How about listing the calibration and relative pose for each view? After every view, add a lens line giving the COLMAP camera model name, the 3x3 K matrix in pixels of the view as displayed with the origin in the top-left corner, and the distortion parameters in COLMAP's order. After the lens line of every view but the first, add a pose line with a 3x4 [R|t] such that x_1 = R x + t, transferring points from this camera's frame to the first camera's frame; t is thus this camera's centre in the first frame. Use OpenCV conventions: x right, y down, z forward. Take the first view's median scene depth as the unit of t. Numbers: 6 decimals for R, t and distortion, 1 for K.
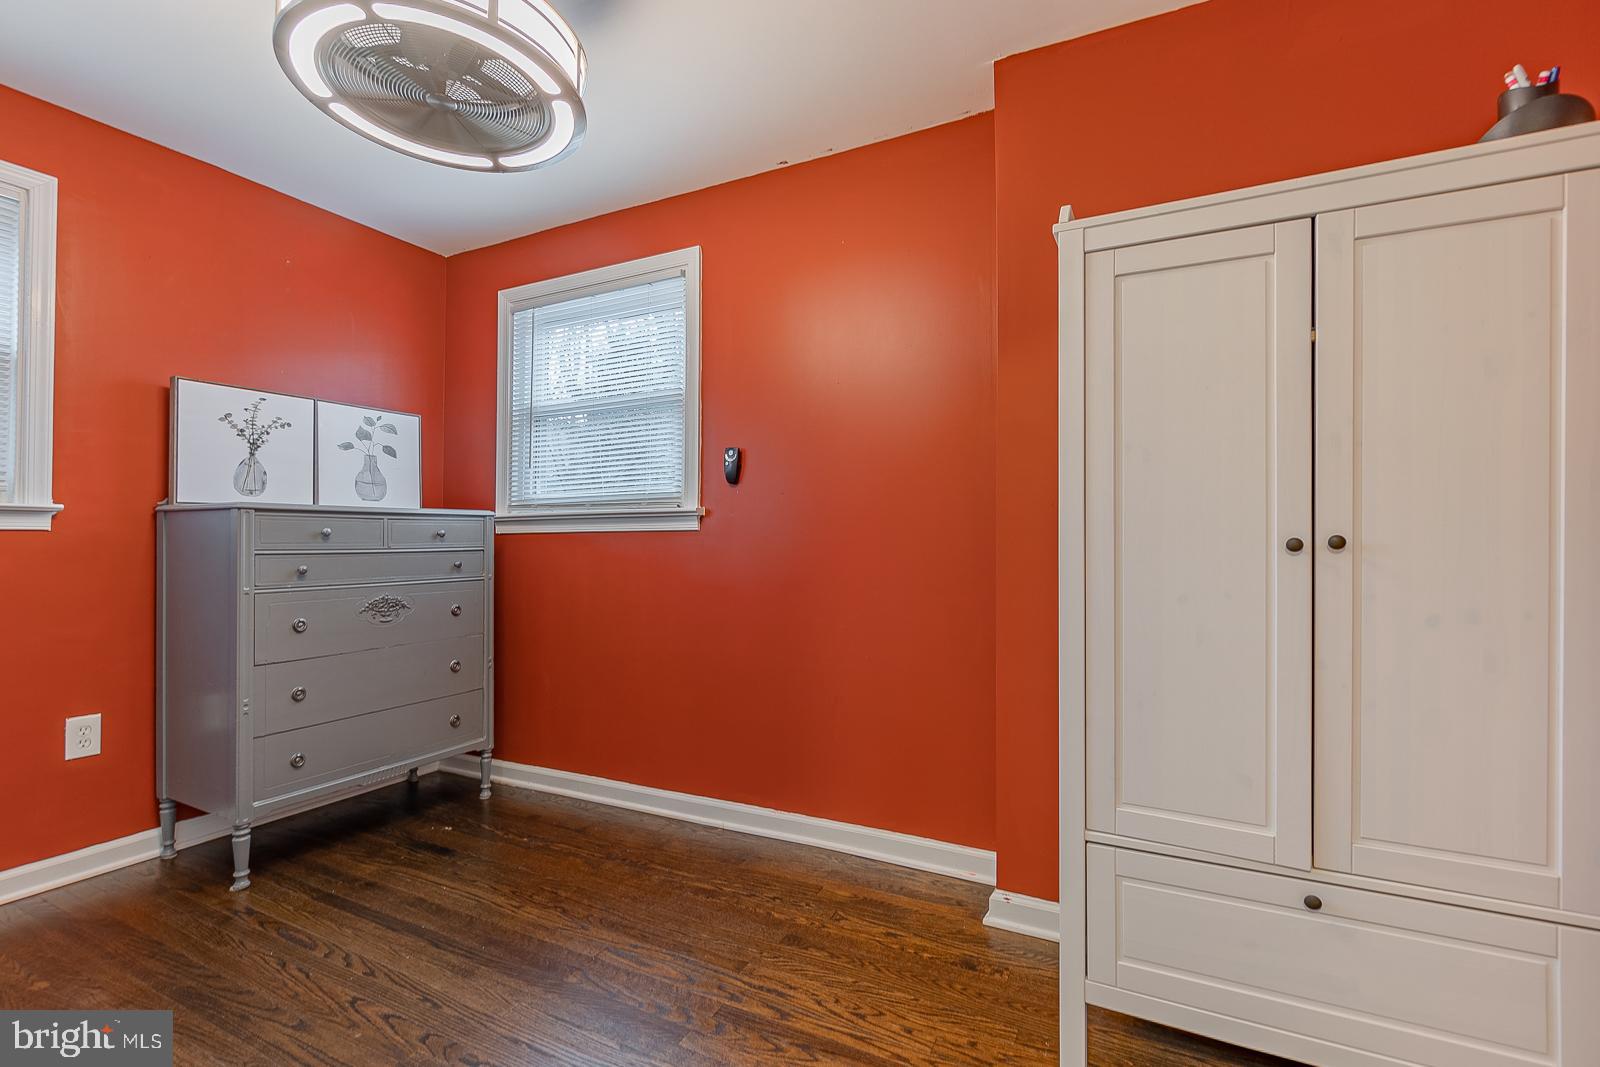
lens RADIAL K [[701.1, 0, 801.3], [0, 701.1, 527.9], [0, 0, 1]] dist [-0.004608, -0.000521]
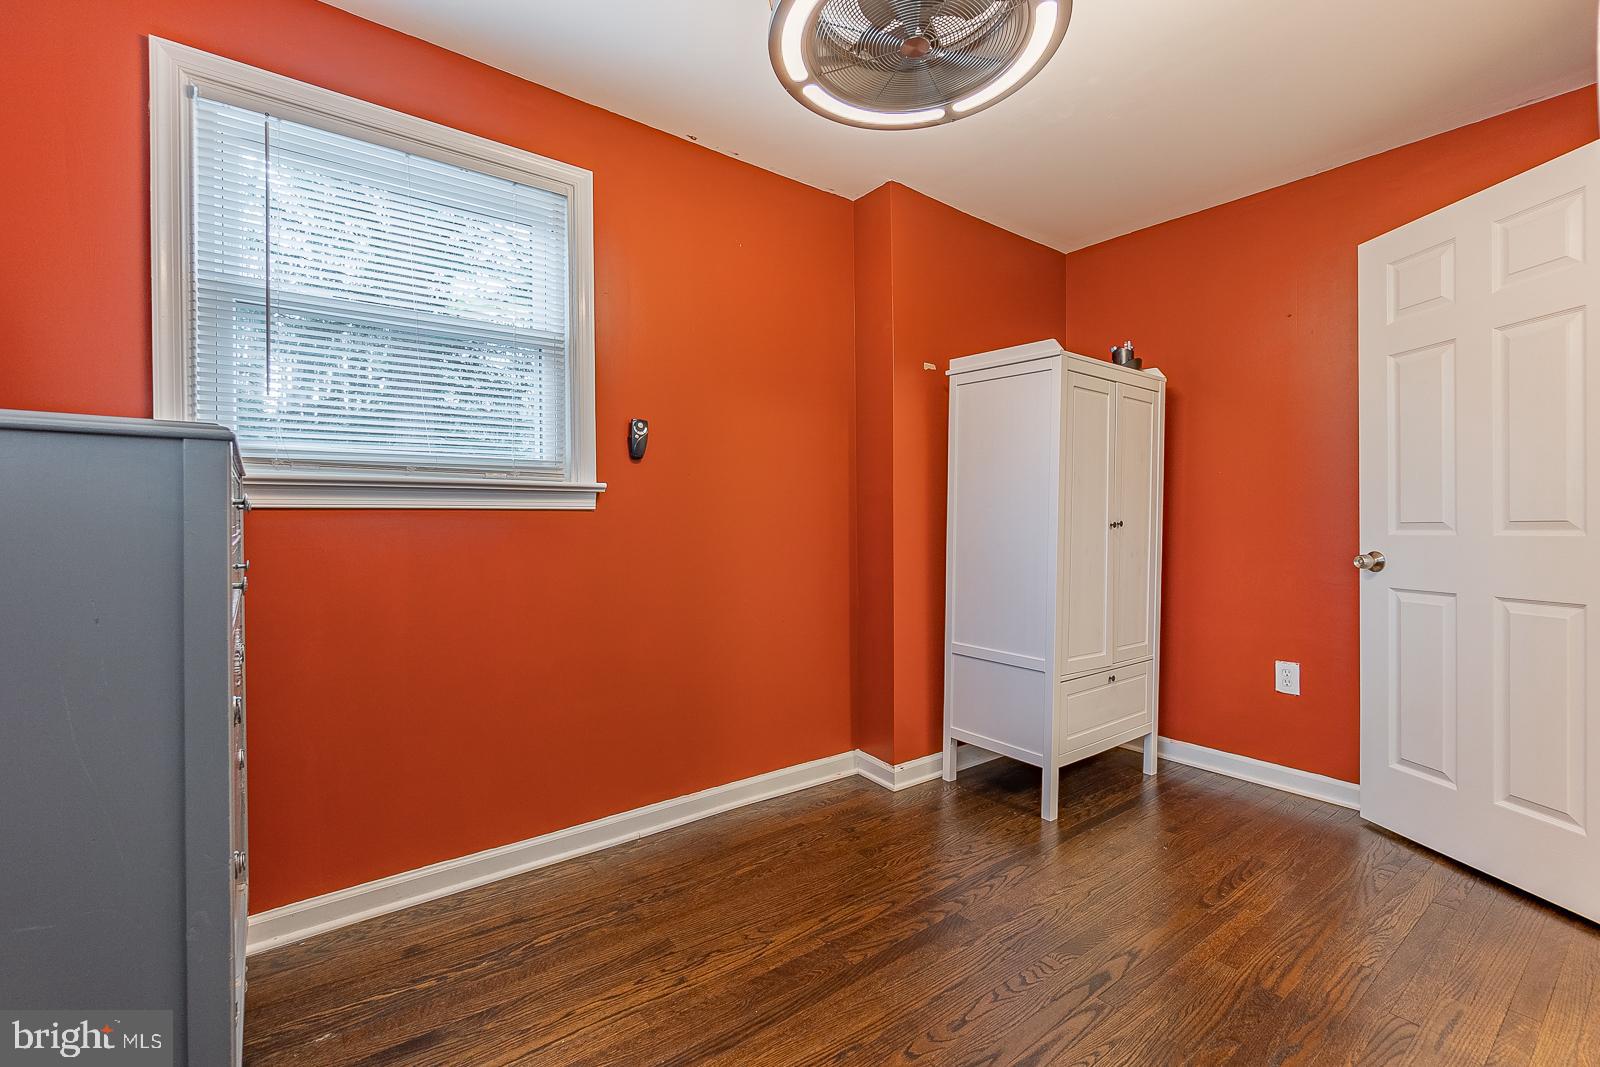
lens RADIAL K [[672.5, 0, 800.0], [0, 672.5, 533.5], [0, 0, 1]] dist [0.002696, -0.000034]
pose [[0.464946, -0.007453, 0.885308, -0.750924], [-0.001262, 0.999958, 0.009081, 0.025136], [-0.885338, -0.005340, 0.464917, 0.398041]]
